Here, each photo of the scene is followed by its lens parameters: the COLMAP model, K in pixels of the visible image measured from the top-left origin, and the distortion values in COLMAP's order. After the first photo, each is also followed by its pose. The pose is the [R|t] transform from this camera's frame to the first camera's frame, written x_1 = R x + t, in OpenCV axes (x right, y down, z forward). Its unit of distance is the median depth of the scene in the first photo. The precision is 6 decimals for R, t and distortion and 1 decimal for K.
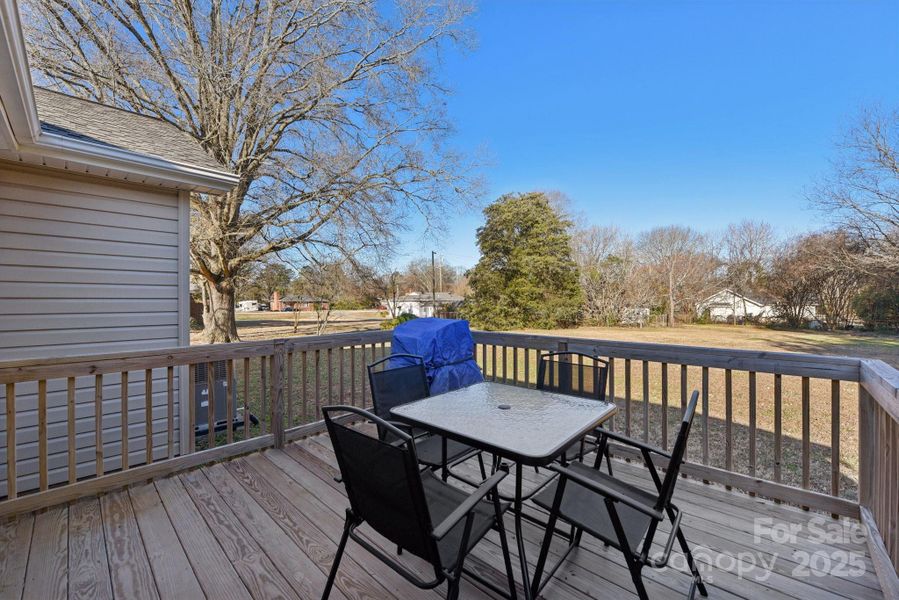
lens RADIAL K [[363.7, 0, 447.7], [0, 363.7, 304.1], [0, 0, 1]] dist [-0.015748, -0.000020]
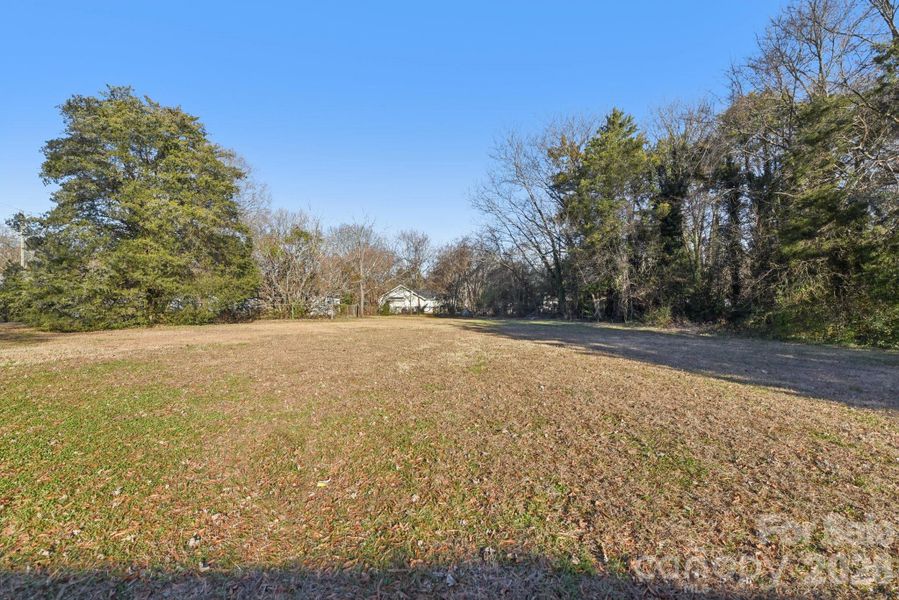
lens RADIAL K [[363.7, 0, 447.7], [0, 363.7, 304.1], [0, 0, 1]] dist [-0.015748, -0.000020]
pose [[0.691141, 0.000749, 0.722720, 0.104175], [-0.007494, 0.999953, 0.006129, 0.022795], [-0.722681, -0.009652, 0.691114, 0.213251]]
